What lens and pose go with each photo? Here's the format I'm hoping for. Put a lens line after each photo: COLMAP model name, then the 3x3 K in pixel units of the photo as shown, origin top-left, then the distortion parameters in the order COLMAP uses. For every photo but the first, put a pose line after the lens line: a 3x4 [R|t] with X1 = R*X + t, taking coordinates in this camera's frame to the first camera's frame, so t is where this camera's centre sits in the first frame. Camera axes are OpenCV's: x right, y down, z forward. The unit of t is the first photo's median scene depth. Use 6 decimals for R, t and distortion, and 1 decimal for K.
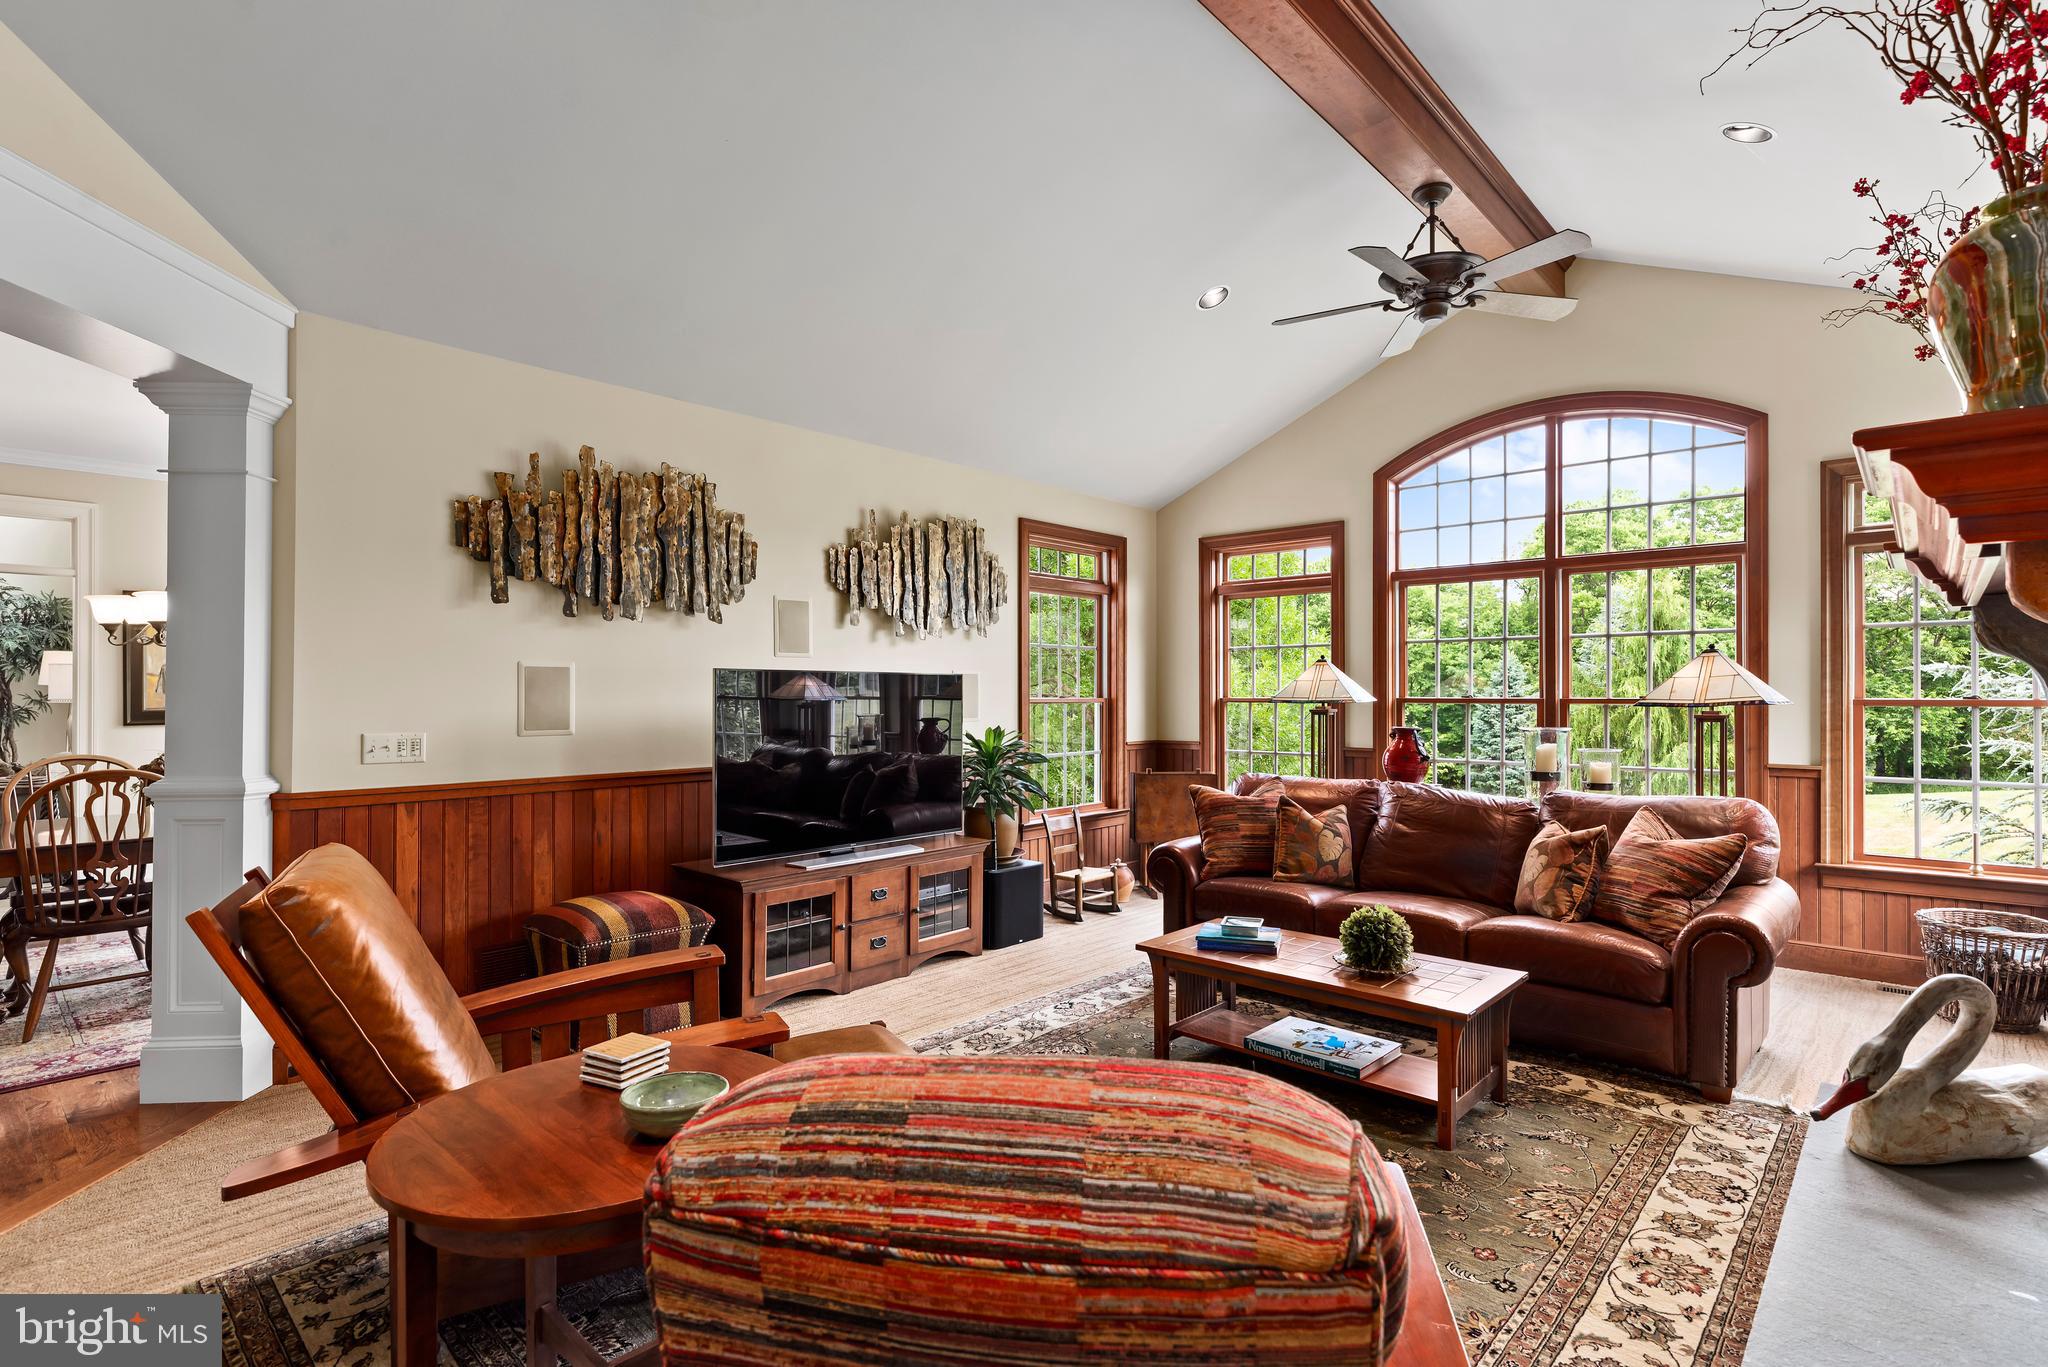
lens RADIAL K [[997.7, 0, 1042.5], [0, 997.7, 693.3], [0, 0, 1]] dist [0.003945, 0.002020]
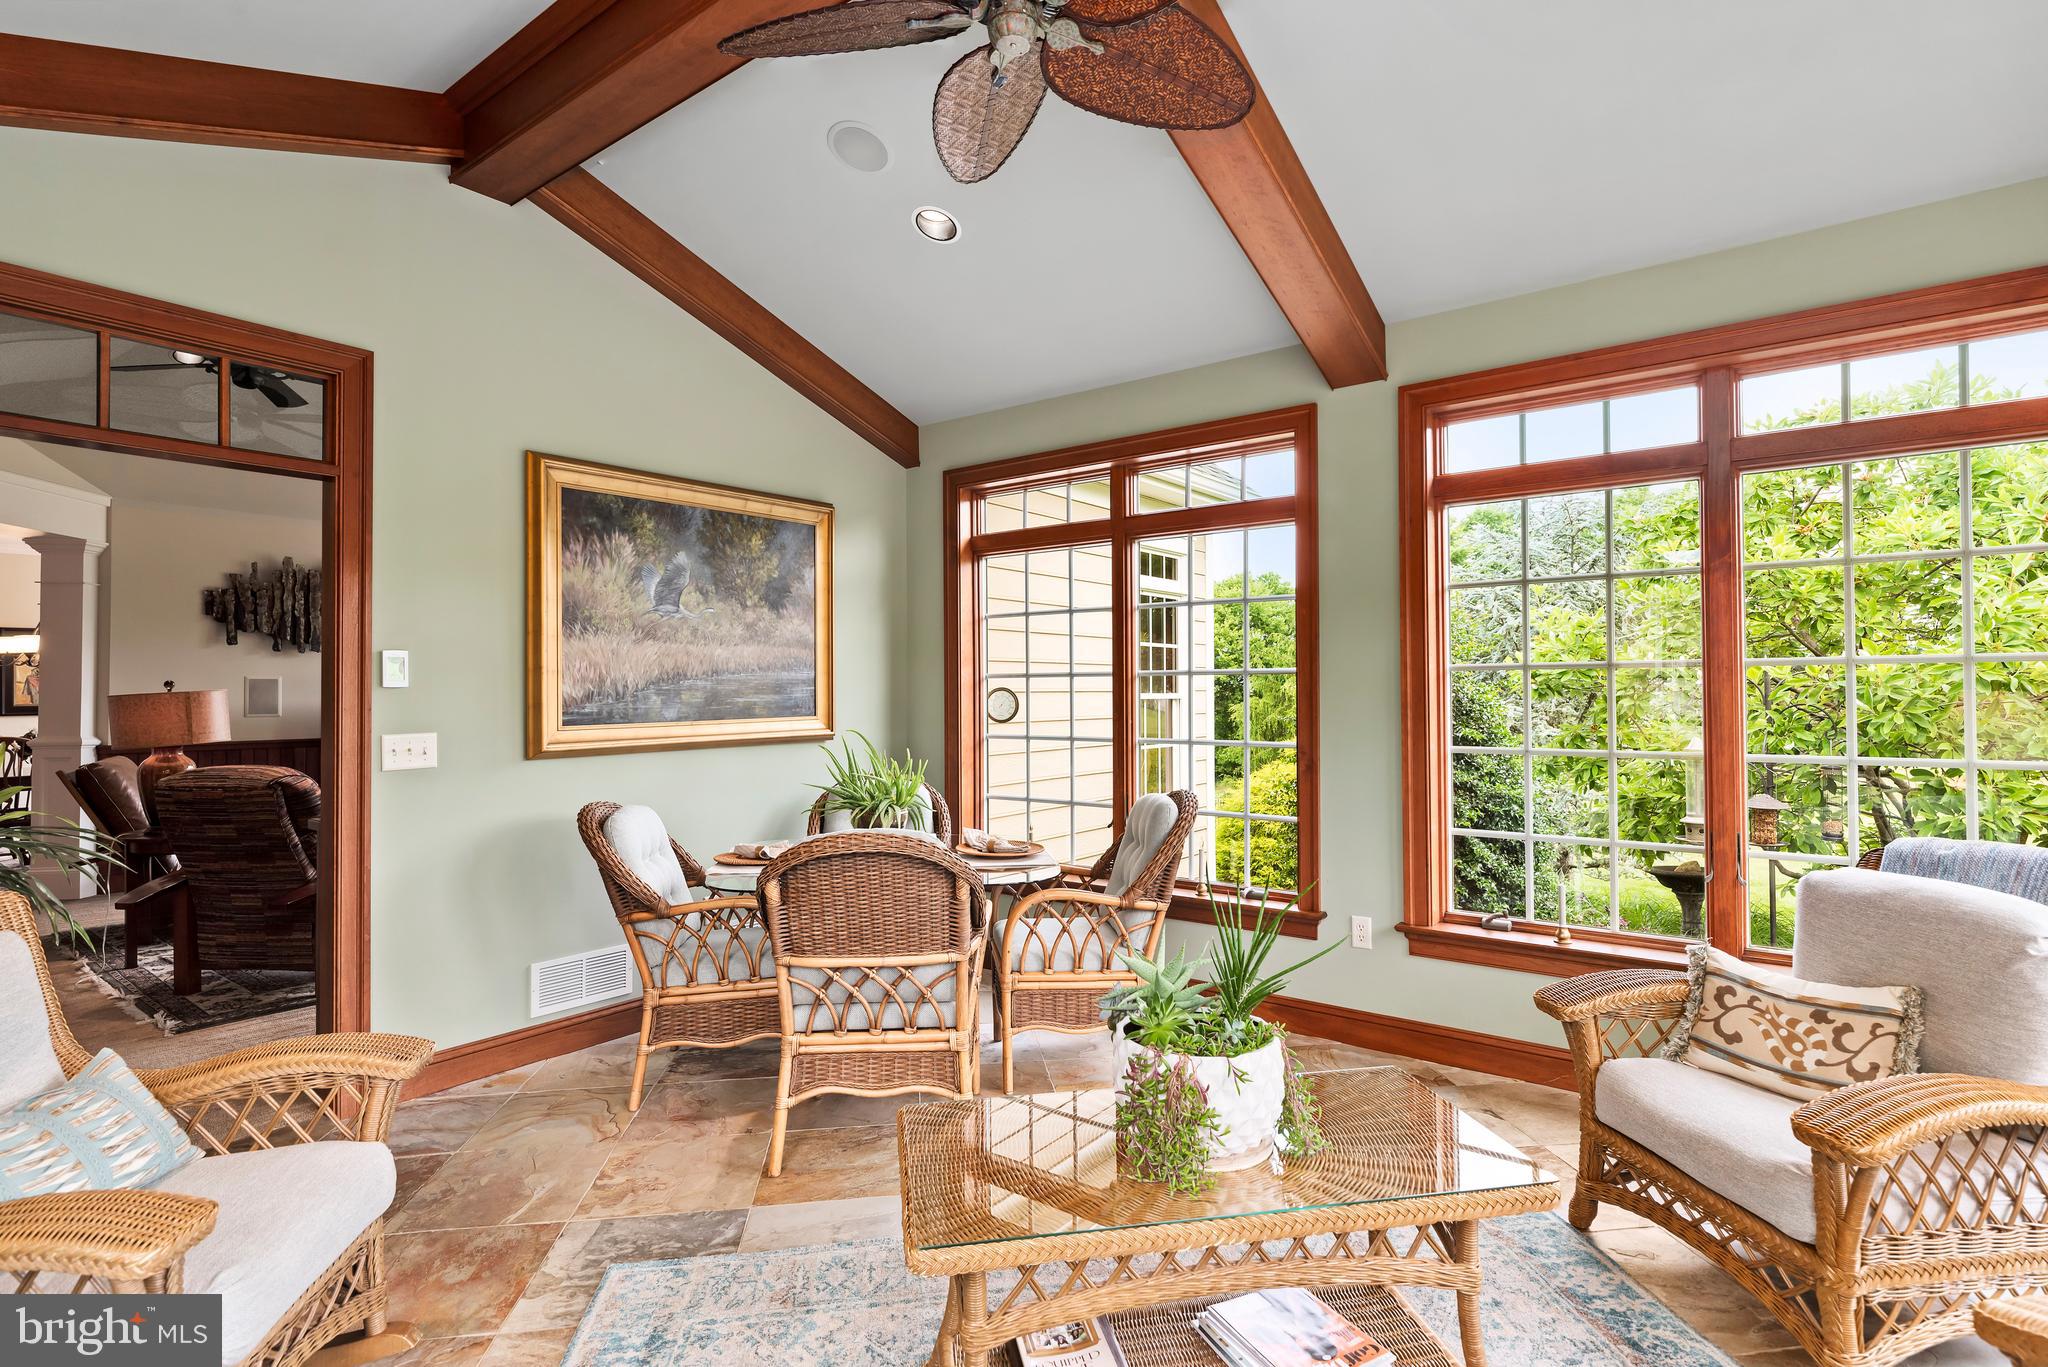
lens RADIAL K [[997.7, 0, 1033.2], [0, 997.7, 685.6], [0, 0, 1]] dist [0.003945, 0.002020]
pose [[0.996875, -0.002511, 0.078961, 0.782669], [0.002954, 0.999981, -0.005496, -0.000450], [-0.078946, 0.005713, 0.996863, -0.956055]]
